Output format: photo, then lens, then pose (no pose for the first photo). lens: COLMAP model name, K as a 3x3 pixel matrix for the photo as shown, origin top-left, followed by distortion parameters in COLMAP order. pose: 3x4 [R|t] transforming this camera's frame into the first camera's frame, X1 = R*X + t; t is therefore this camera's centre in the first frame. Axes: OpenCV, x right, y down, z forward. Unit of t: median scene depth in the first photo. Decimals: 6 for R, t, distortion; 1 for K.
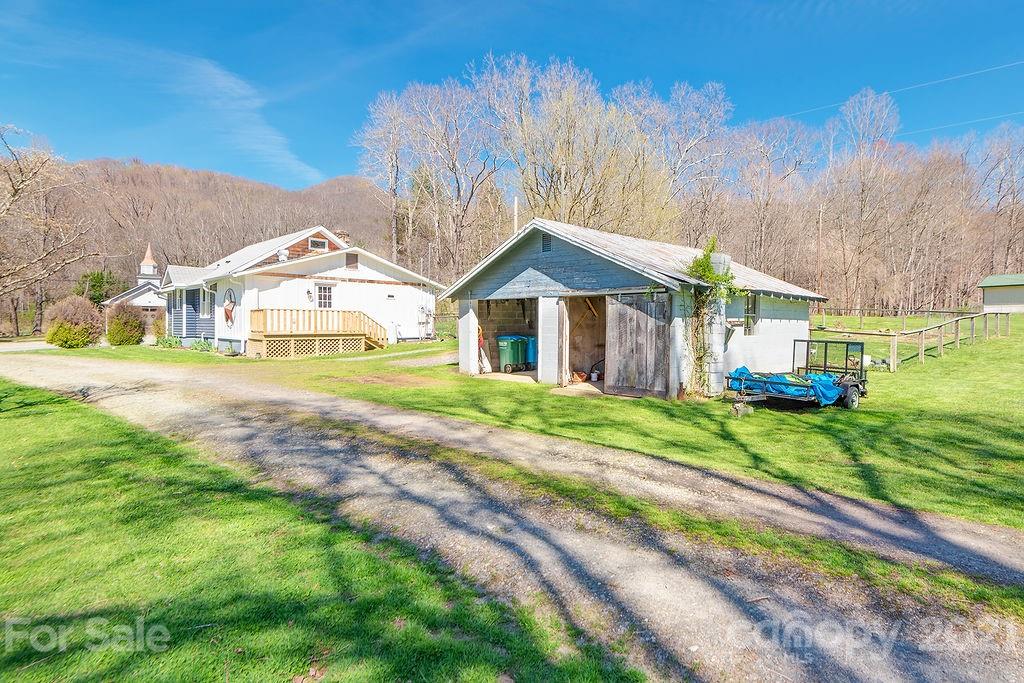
lens RADIAL K [[500.3, 0, 509.0], [0, 500.3, 340.9], [0, 0, 1]] dist [0.006762, -0.008667]
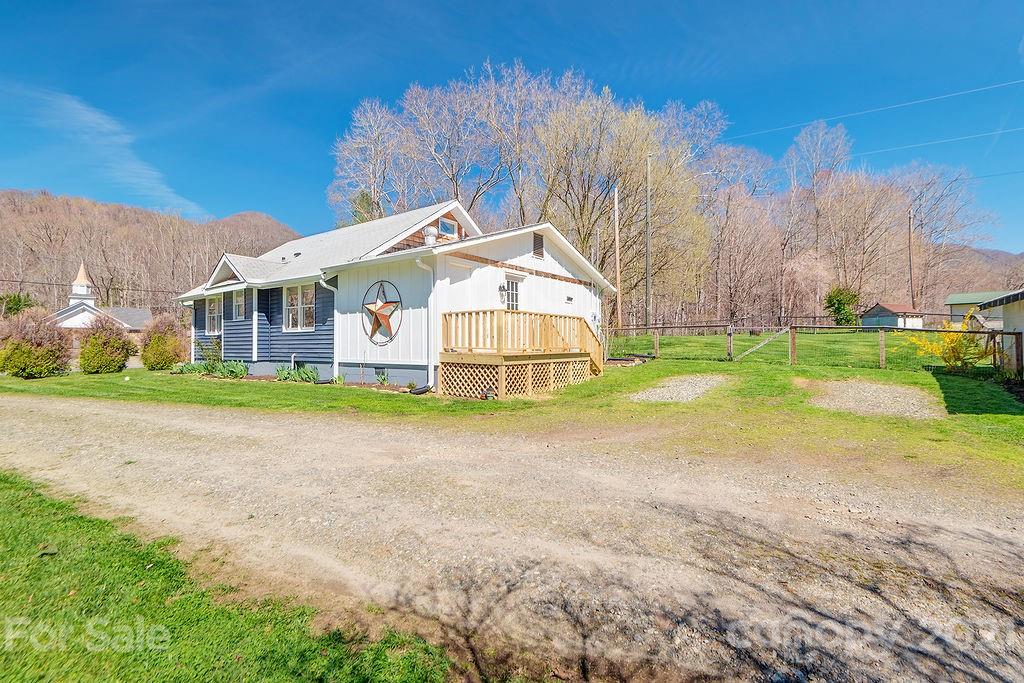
lens RADIAL K [[500.3, 0, 516.0], [0, 500.3, 342.2], [0, 0, 1]] dist [0.006762, -0.008667]
pose [[0.995515, -0.006280, 0.094391, -0.367053], [0.009972, 0.999201, -0.038694, -0.003578], [-0.094073, 0.039462, 0.994783, 0.309296]]
